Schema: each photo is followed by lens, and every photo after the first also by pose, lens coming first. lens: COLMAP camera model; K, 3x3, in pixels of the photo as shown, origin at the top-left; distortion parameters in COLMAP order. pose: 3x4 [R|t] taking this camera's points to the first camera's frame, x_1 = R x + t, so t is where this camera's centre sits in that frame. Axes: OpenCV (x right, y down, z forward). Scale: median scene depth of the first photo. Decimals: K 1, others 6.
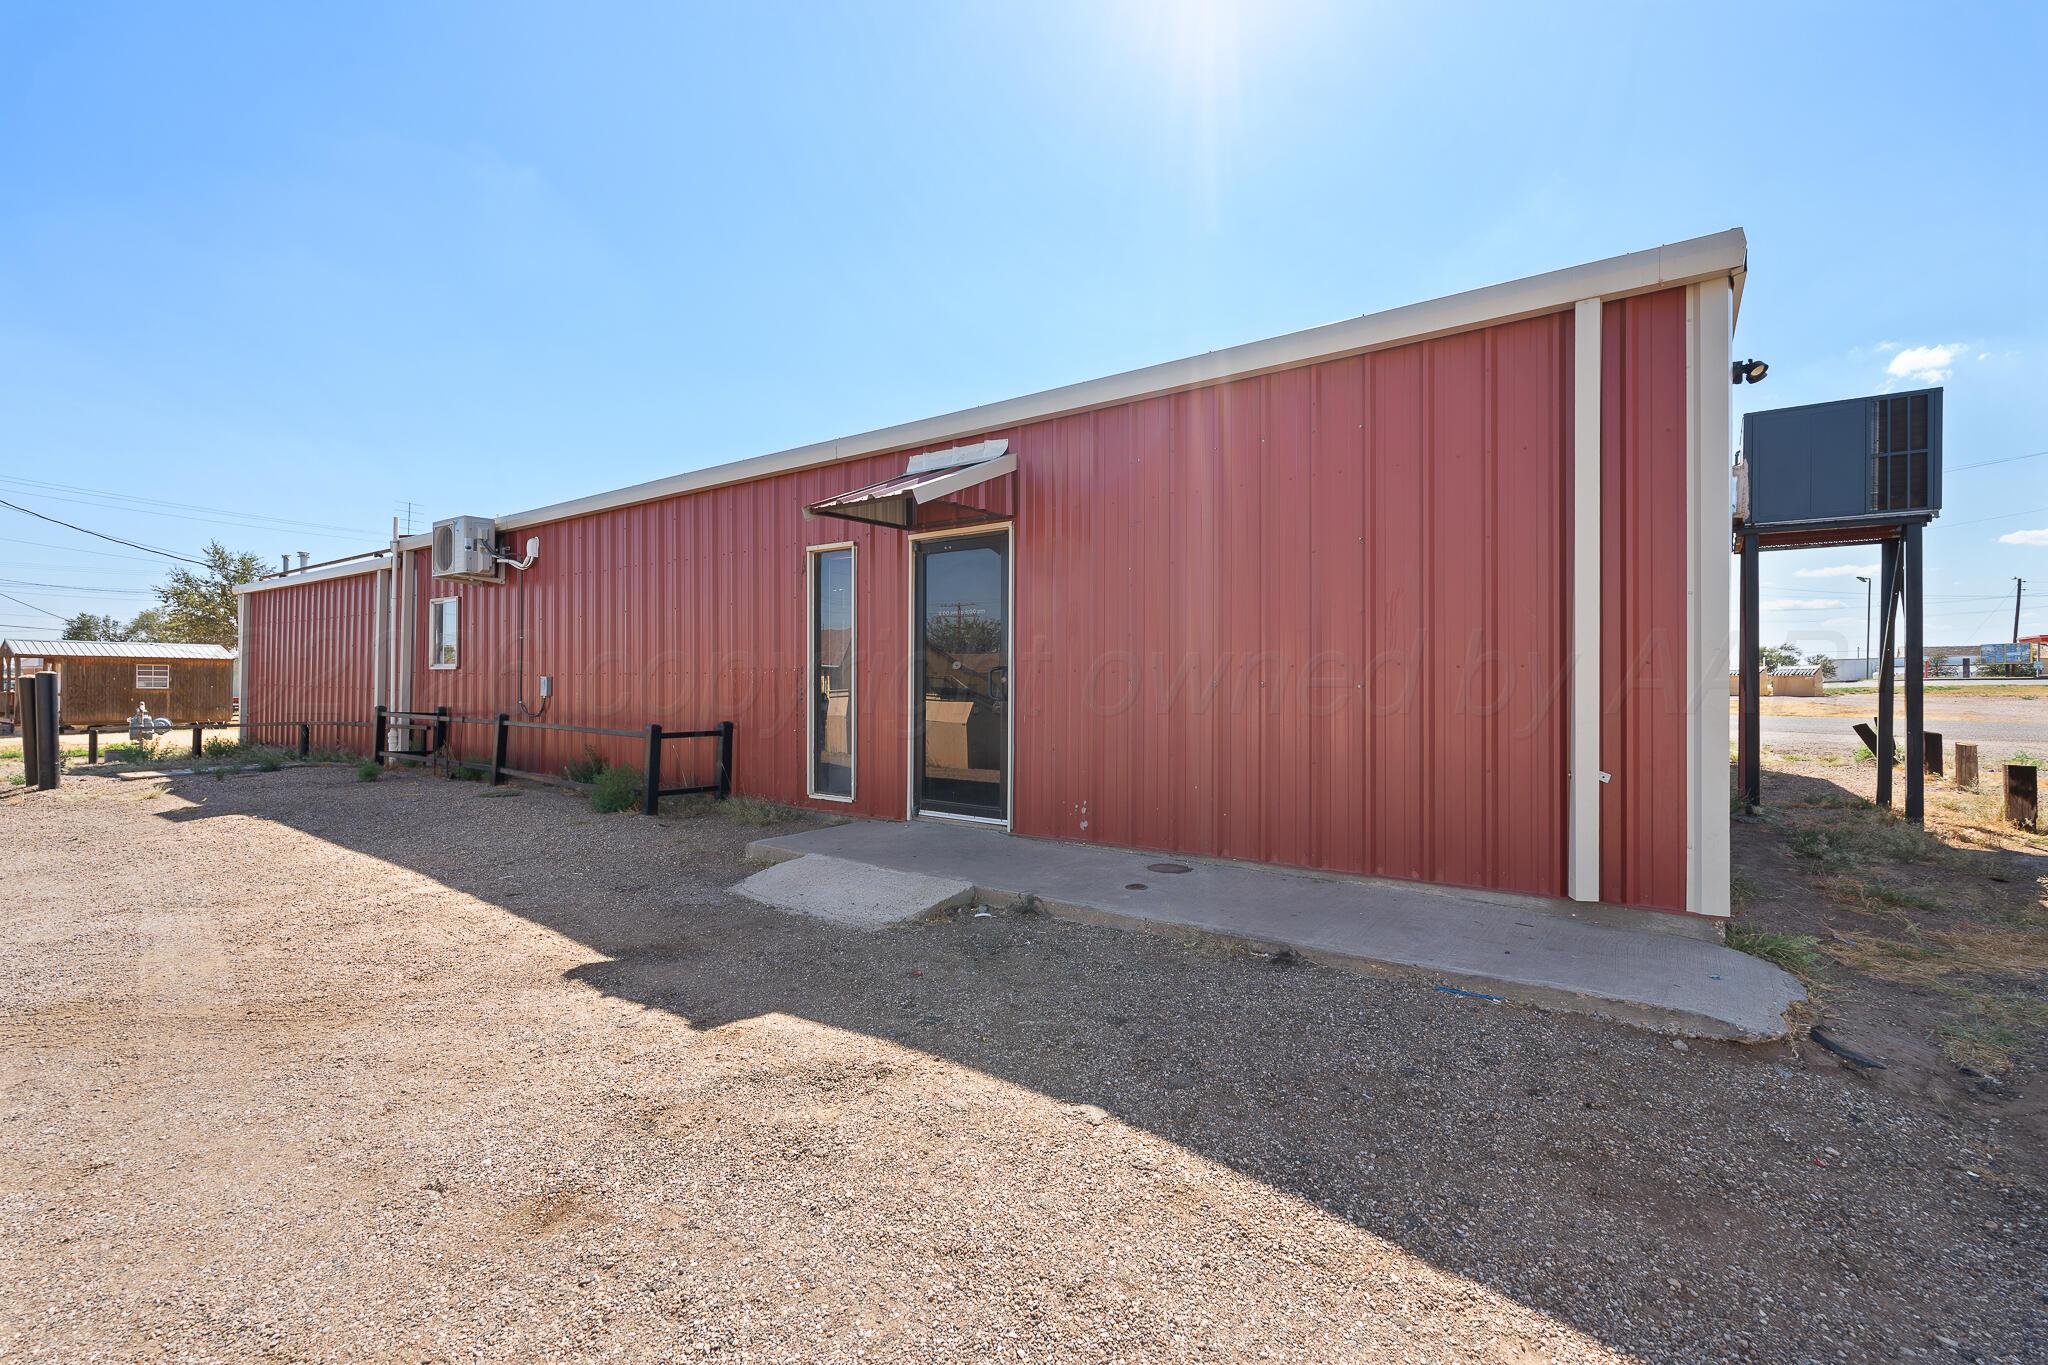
lens RADIAL K [[902.4, 0, 1025.5], [0, 902.4, 690.2], [0, 0, 1]] dist [-0.005537, 0.000958]
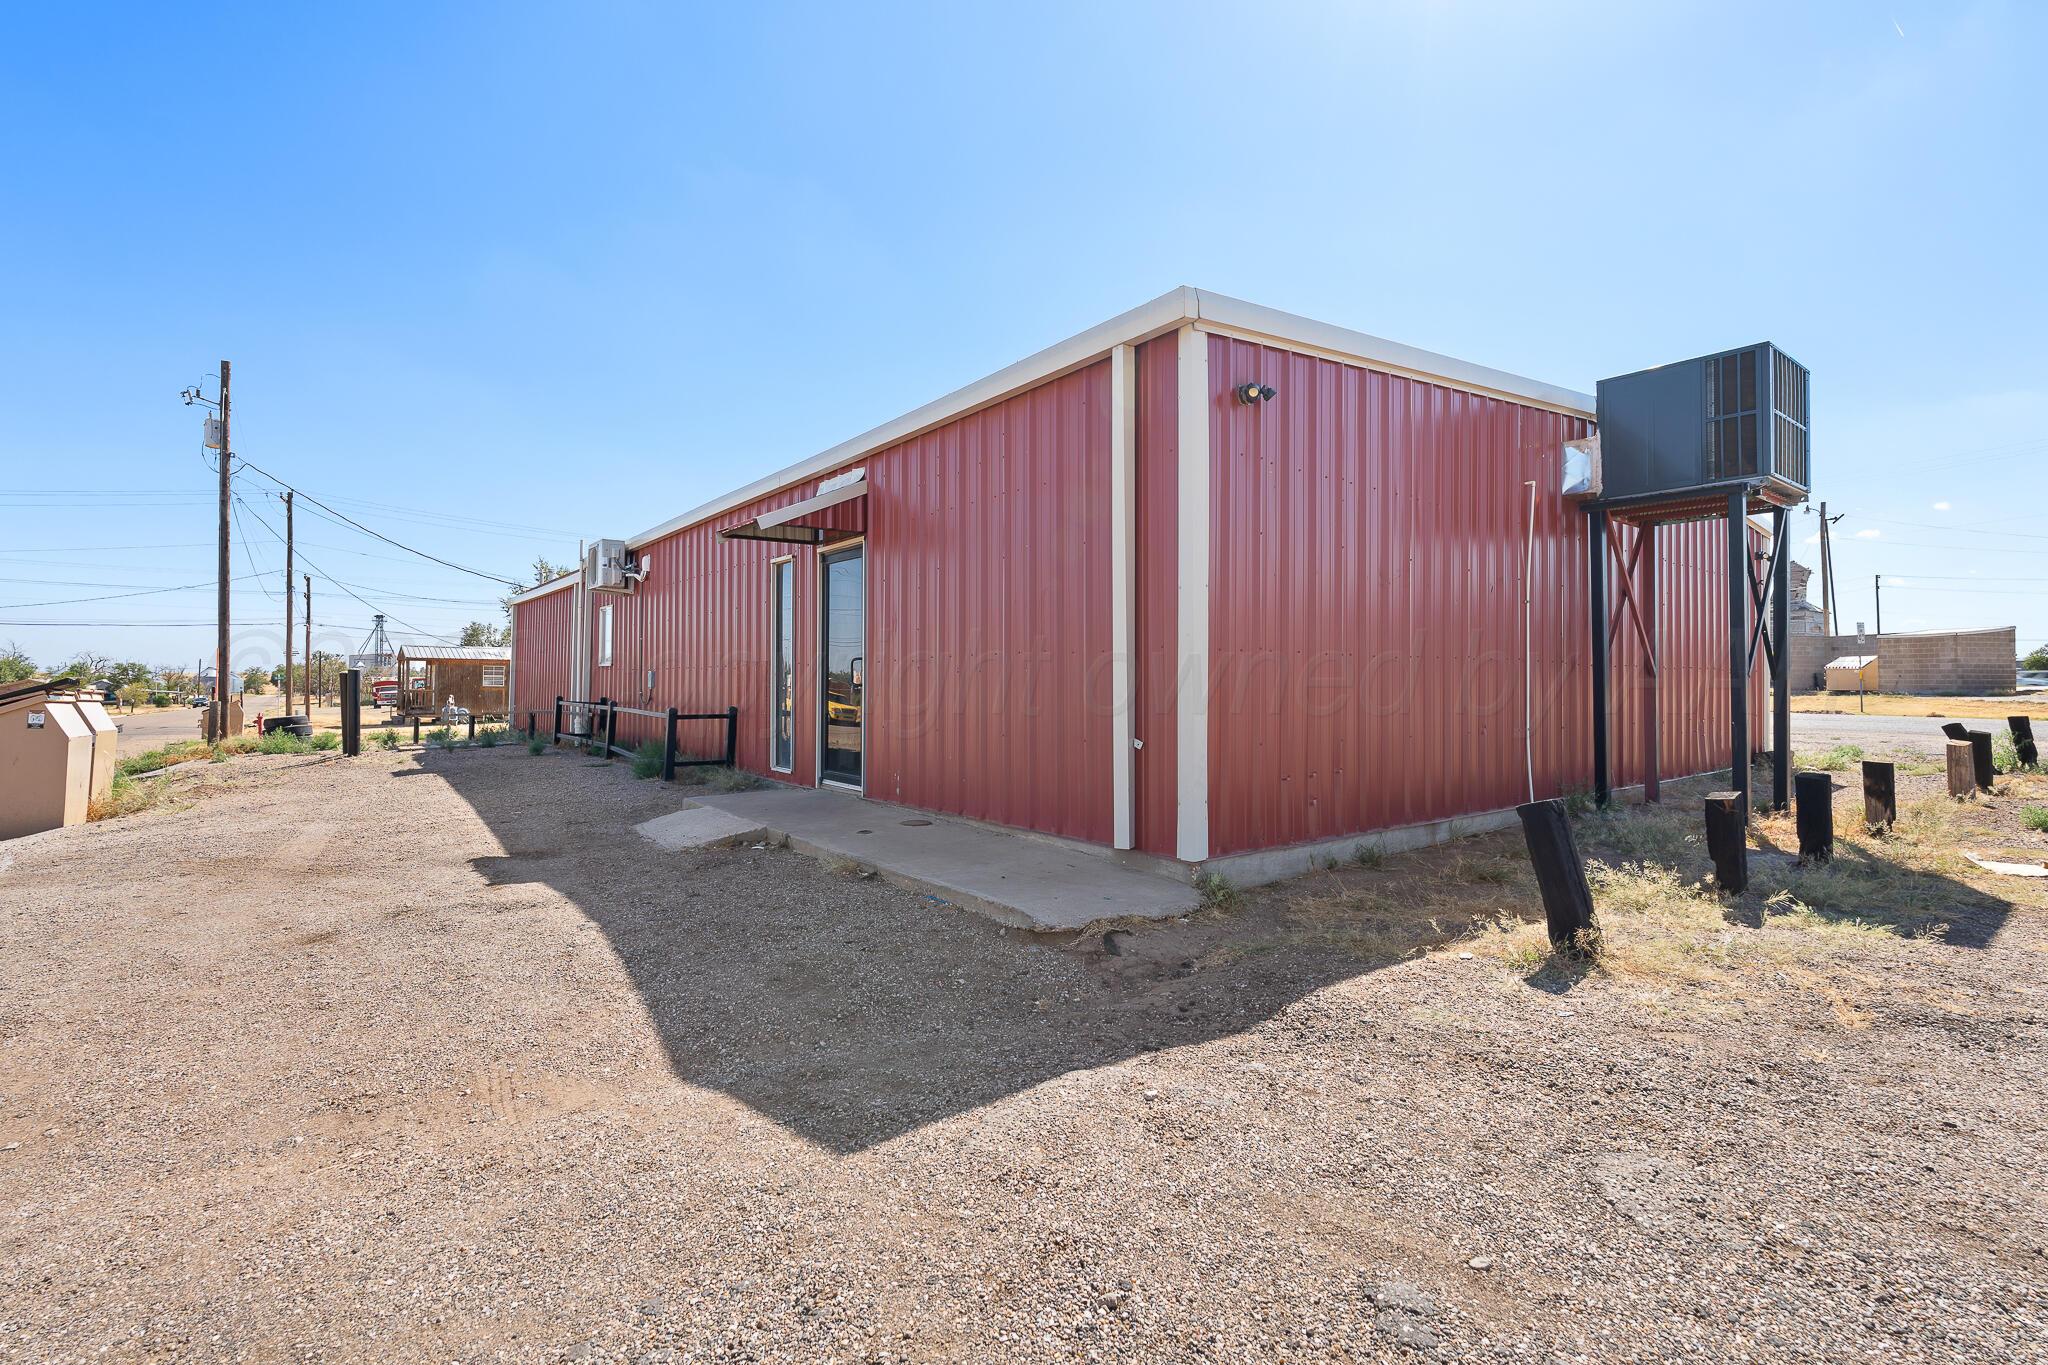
lens RADIAL K [[1065.1, 0, 1024.1], [0, 1065.1, 672.7], [0, 0, 1]] dist [-0.013525, 0.000115]
pose [[0.939397, -0.002334, -0.342822, 0.608985], [-0.004788, 0.999790, -0.019925, 0.019143], [0.342797, 0.020359, 0.939189, -0.225234]]
